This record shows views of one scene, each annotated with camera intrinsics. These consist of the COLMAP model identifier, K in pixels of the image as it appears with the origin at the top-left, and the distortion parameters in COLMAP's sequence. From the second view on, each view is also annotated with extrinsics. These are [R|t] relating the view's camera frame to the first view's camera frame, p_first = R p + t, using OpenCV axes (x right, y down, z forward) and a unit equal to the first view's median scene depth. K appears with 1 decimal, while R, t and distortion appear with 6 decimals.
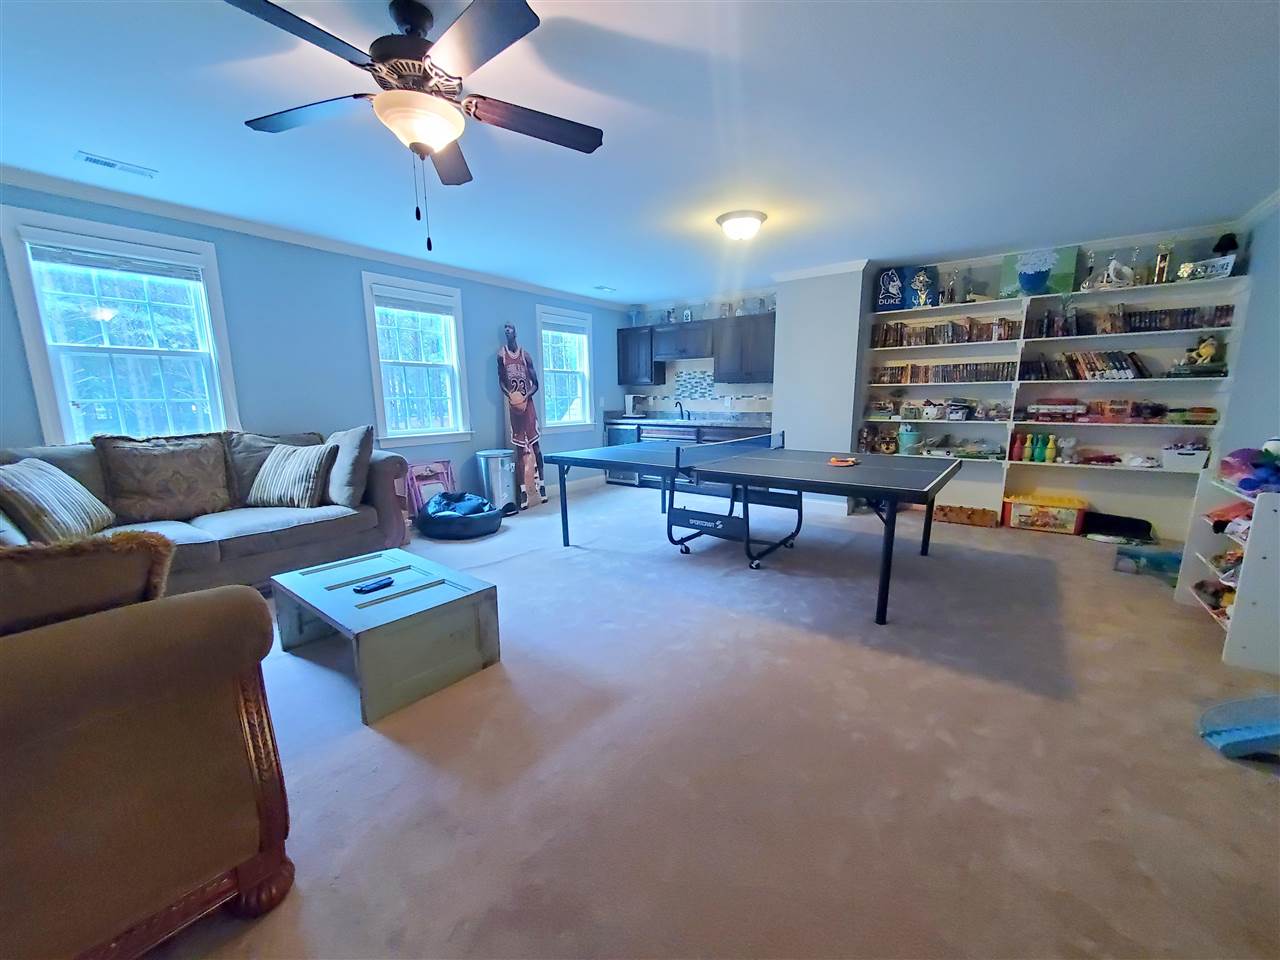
lens RADIAL K [[506.5, 0, 636.7], [0, 506.5, 483.6], [0, 0, 1]] dist [0.000899, -0.000030]
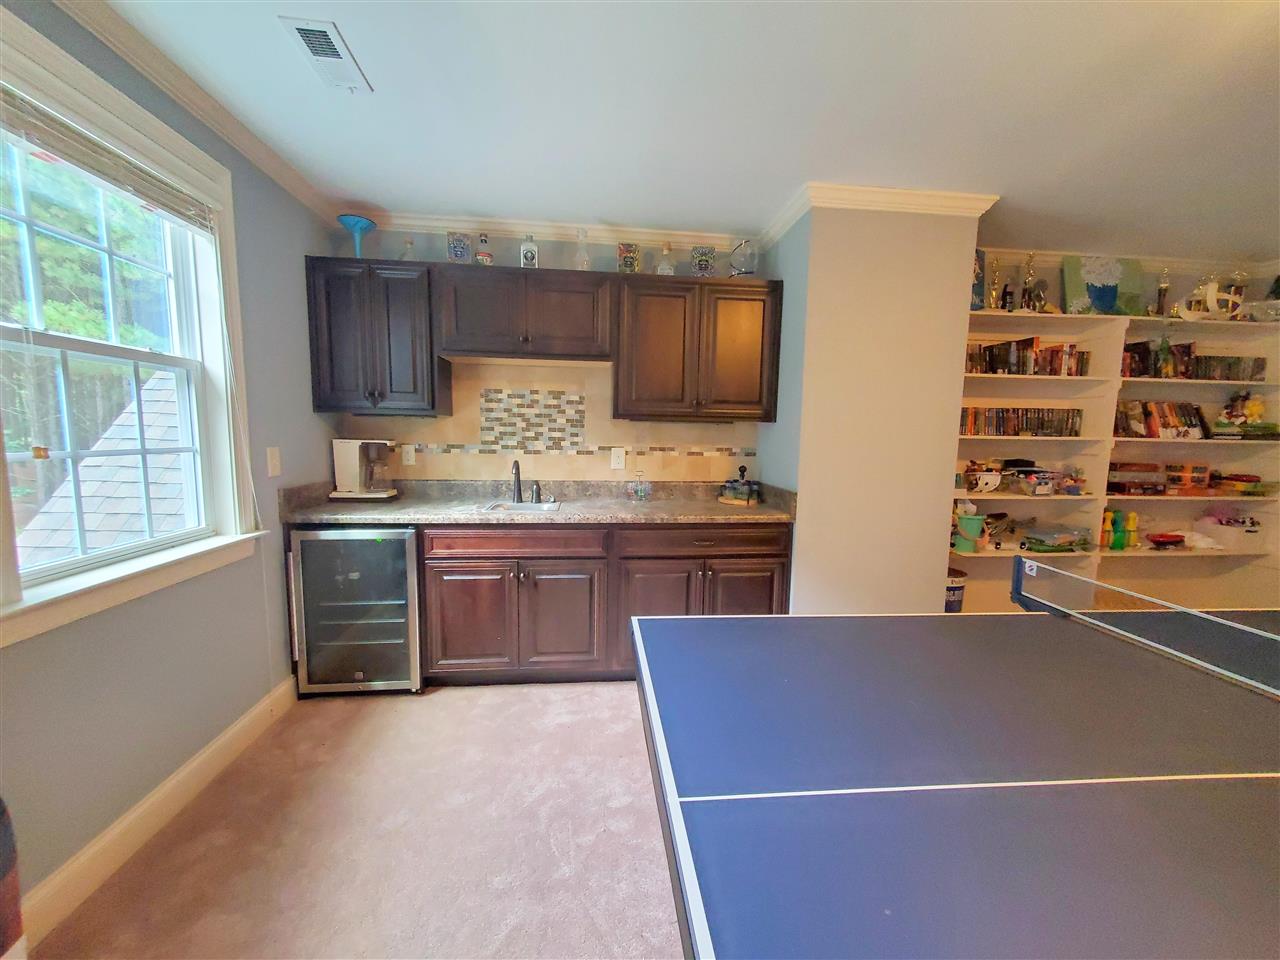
lens RADIAL K [[506.5, 0, 636.7], [0, 506.5, 483.6], [0, 0, 1]] dist [0.000899, -0.000030]
pose [[0.733020, -0.049809, 0.678381, -0.123766], [0.091529, 0.995468, -0.025810, -0.123000], [-0.674021, 0.081010, 0.734257, 0.632126]]
